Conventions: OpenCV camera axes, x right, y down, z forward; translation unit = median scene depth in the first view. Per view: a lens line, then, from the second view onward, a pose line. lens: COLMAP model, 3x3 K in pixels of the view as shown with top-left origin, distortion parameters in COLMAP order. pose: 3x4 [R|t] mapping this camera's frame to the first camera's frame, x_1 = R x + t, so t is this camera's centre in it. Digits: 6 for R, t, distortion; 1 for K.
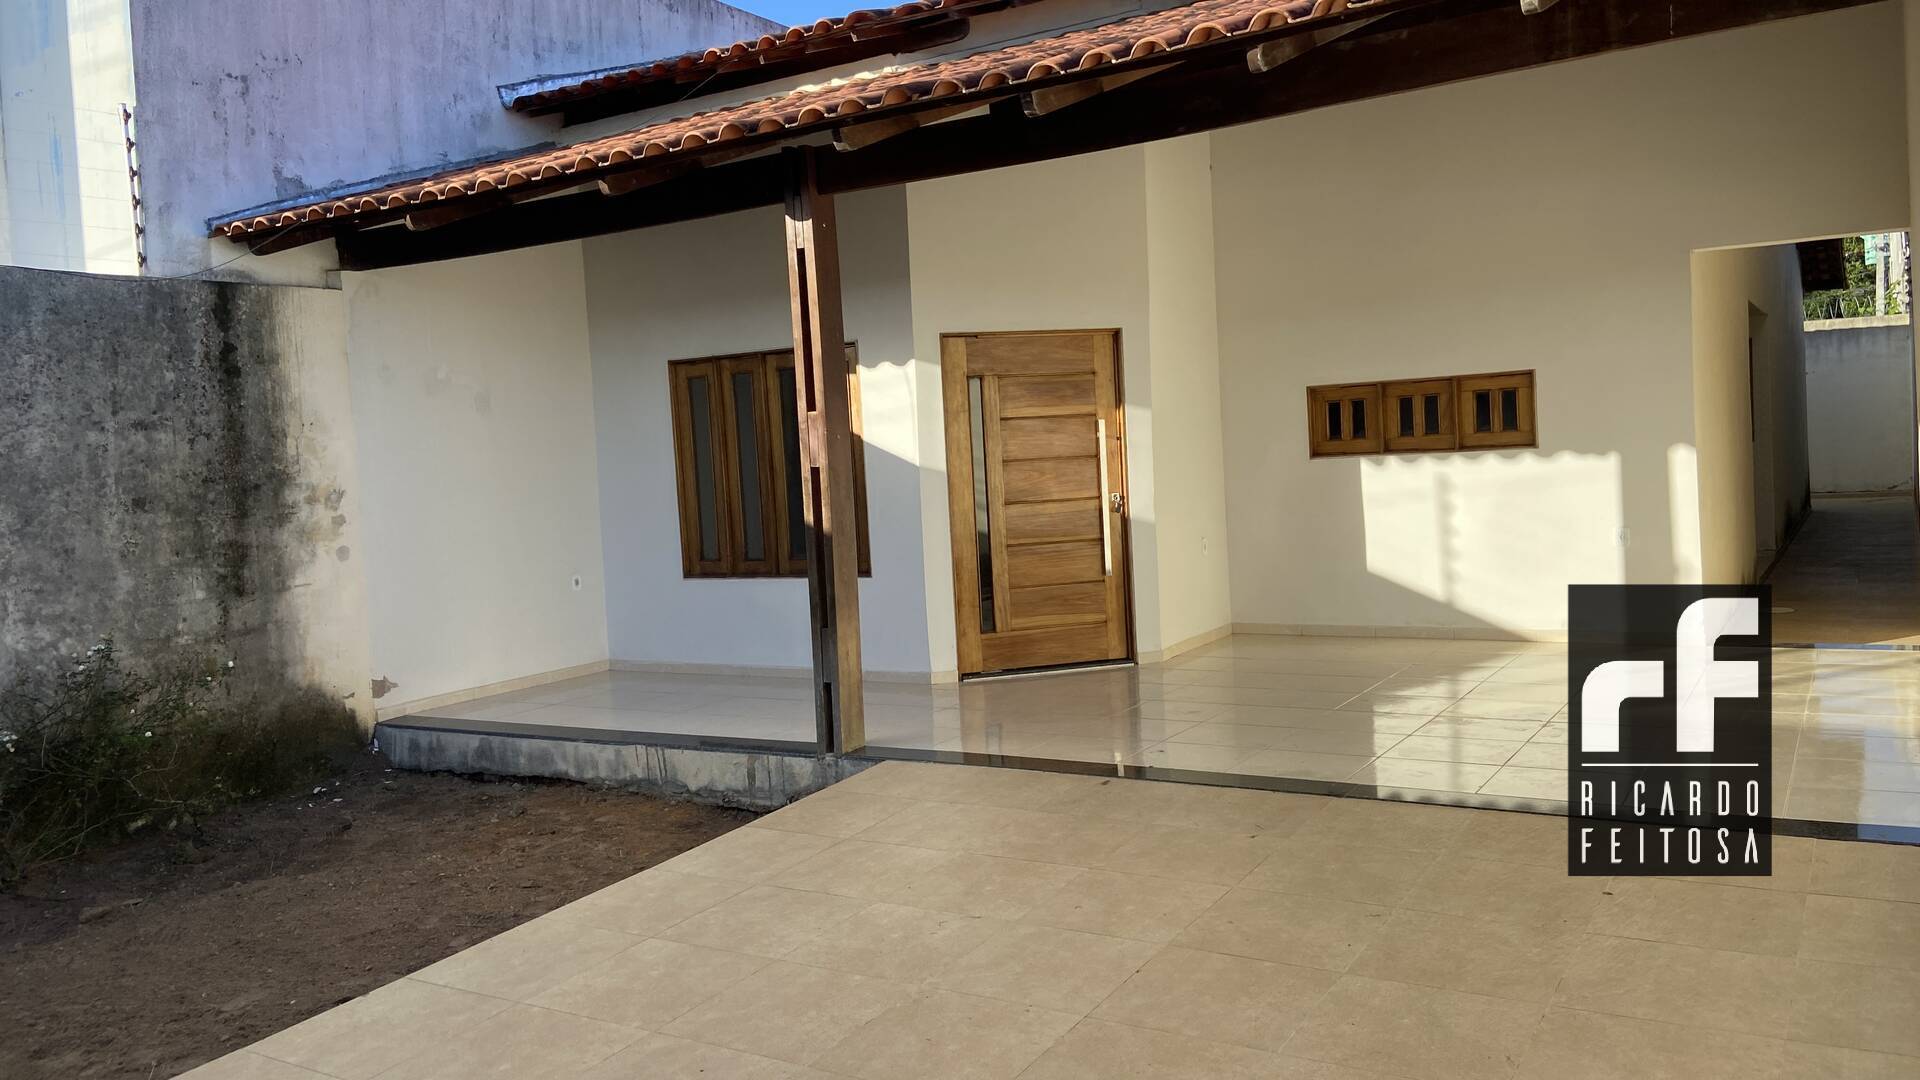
lens RADIAL K [[1478.9, 0, 953.6], [0, 1478.9, 539.3], [0, 0, 1]] dist [0.080271, -0.002658]
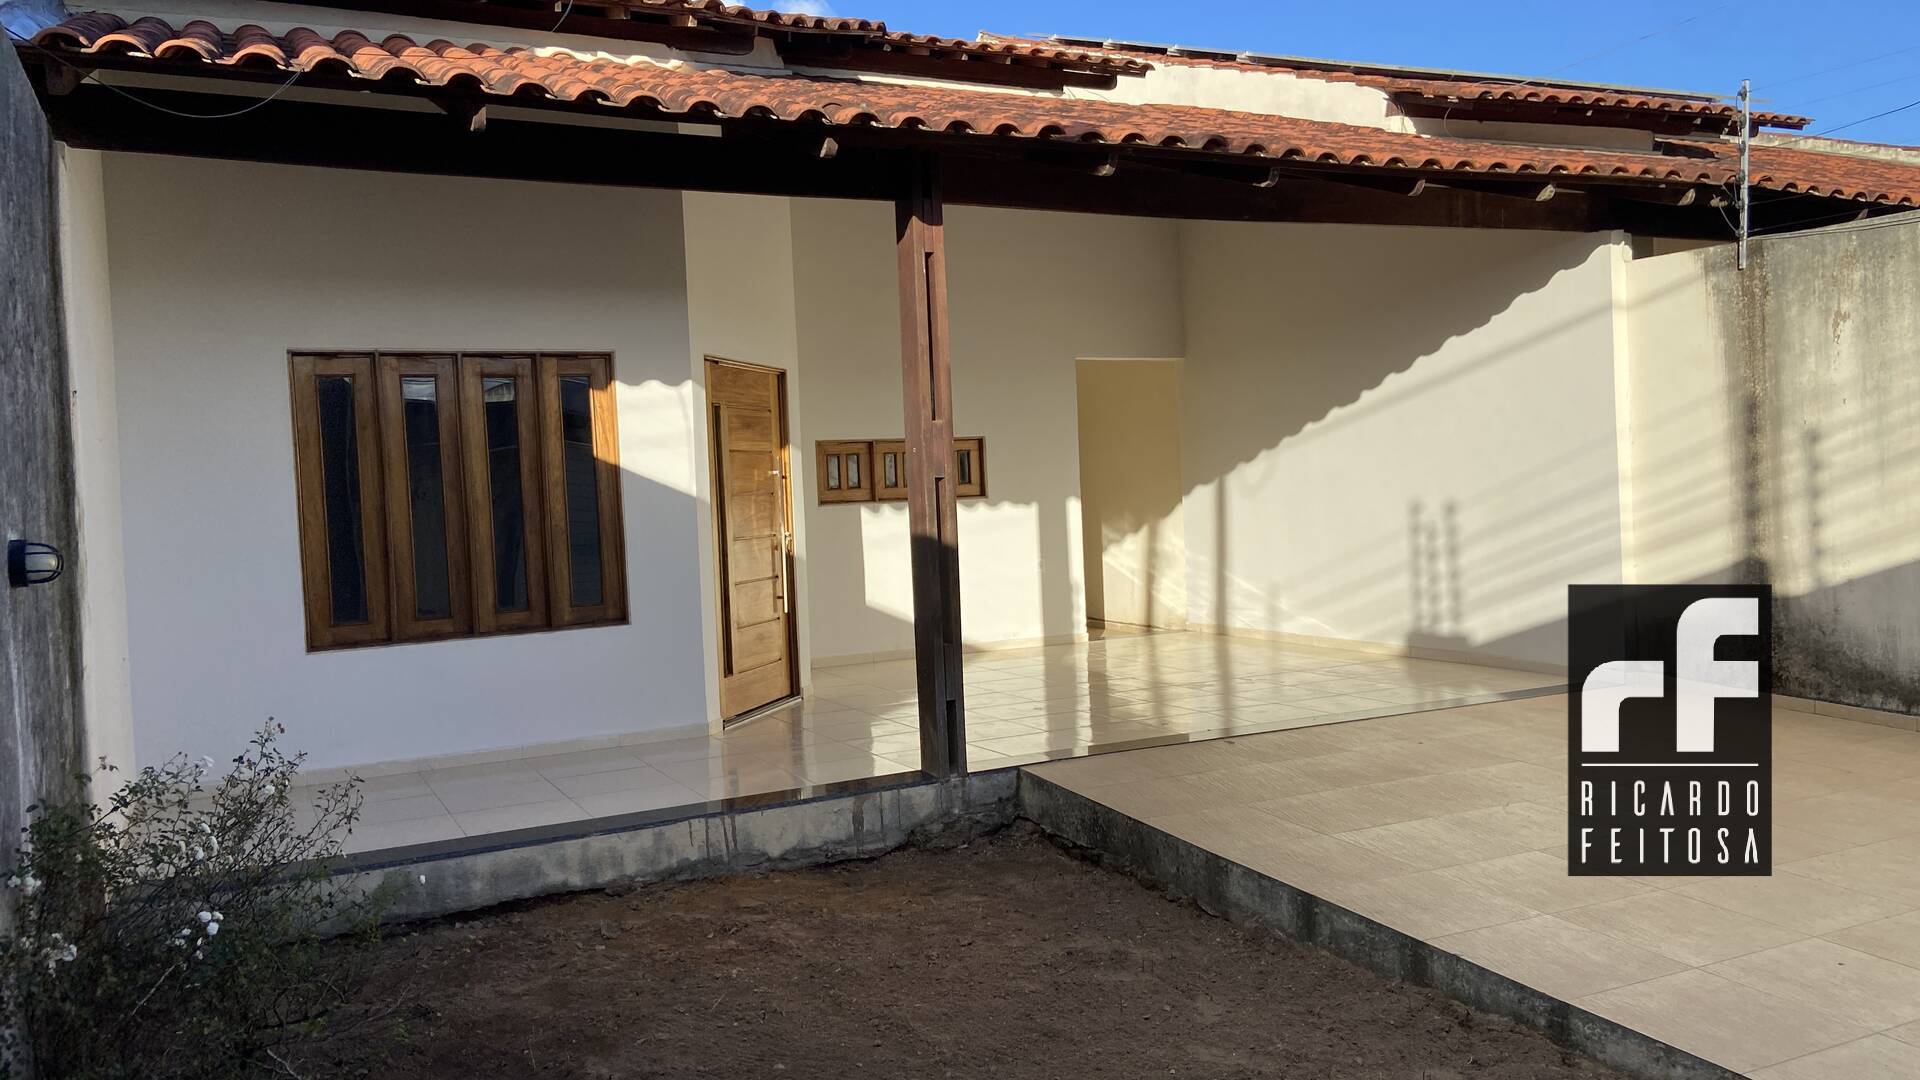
lens RADIAL K [[1478.9, 0, 951.2], [0, 1478.9, 547.4], [0, 0, 1]] dist [0.080271, -0.002658]
pose [[0.512016, -0.001252, 0.858975, -0.733602], [0.066291, 0.997074, -0.038061, 0.027233], [-0.856414, 0.076430, 0.510601, 0.400078]]
